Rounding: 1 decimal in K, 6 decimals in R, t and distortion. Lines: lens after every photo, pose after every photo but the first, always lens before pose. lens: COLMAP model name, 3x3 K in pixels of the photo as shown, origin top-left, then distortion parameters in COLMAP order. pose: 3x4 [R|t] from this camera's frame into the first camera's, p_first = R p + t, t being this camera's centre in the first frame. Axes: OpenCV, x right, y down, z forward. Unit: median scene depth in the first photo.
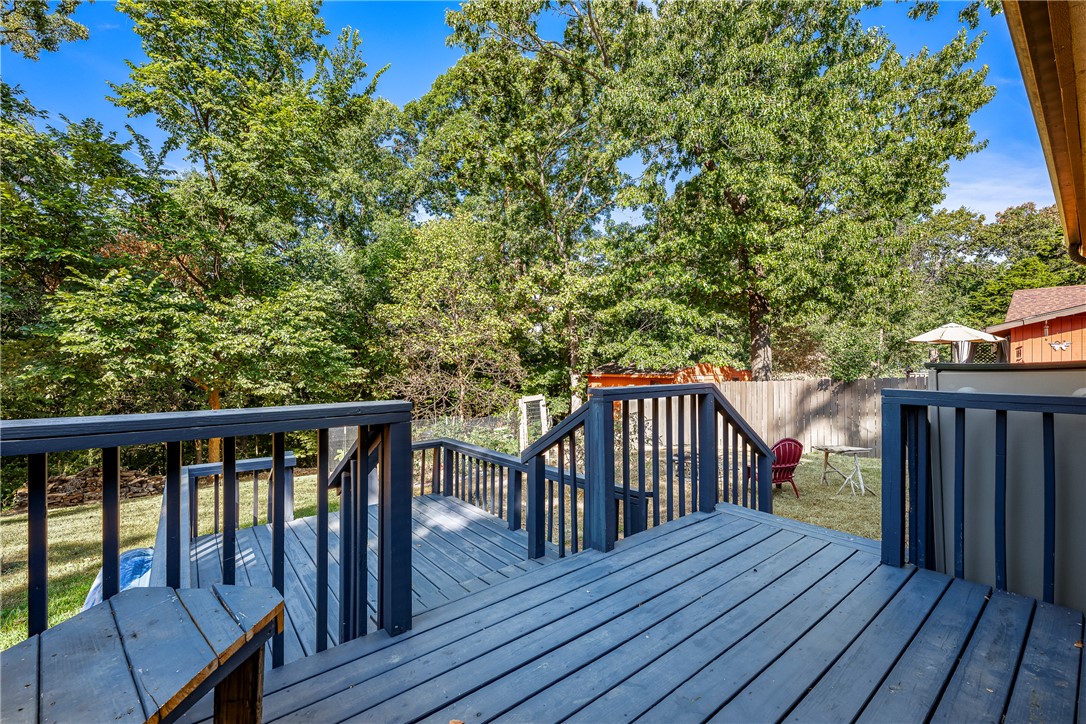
lens RADIAL K [[445.5, 0, 535.4], [0, 445.5, 362.8], [0, 0, 1]] dist [0.001732, -0.000260]
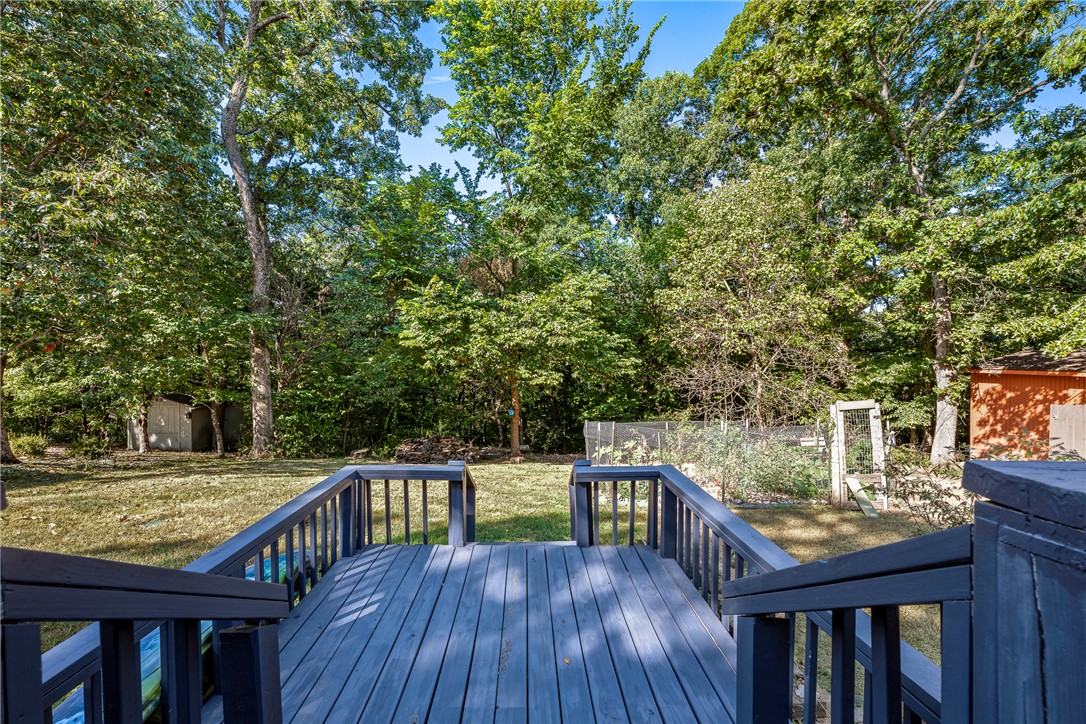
lens RADIAL K [[445.5, 0, 535.4], [0, 445.5, 362.8], [0, 0, 1]] dist [0.001732, -0.000260]
pose [[0.791845, 0.008766, -0.610660, 0.013820], [0.003728, 0.999809, 0.019187, 0.000968], [0.610711, -0.017470, 0.791661, 0.113957]]
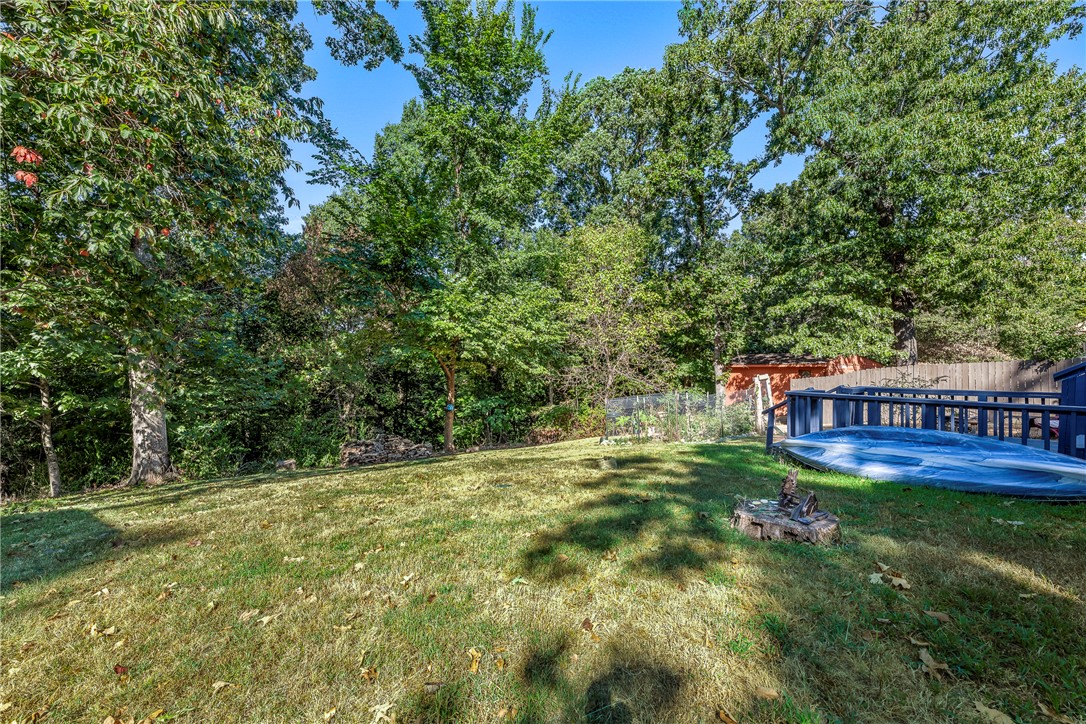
lens RADIAL K [[445.5, 0, 535.4], [0, 445.5, 362.8], [0, 0, 1]] dist [0.001732, -0.000260]
pose [[0.999333, 0.000636, -0.036519, -0.376975], [-0.000881, 0.999977, -0.006699, 0.032257], [0.036514, 0.006726, 0.999311, -0.144734]]
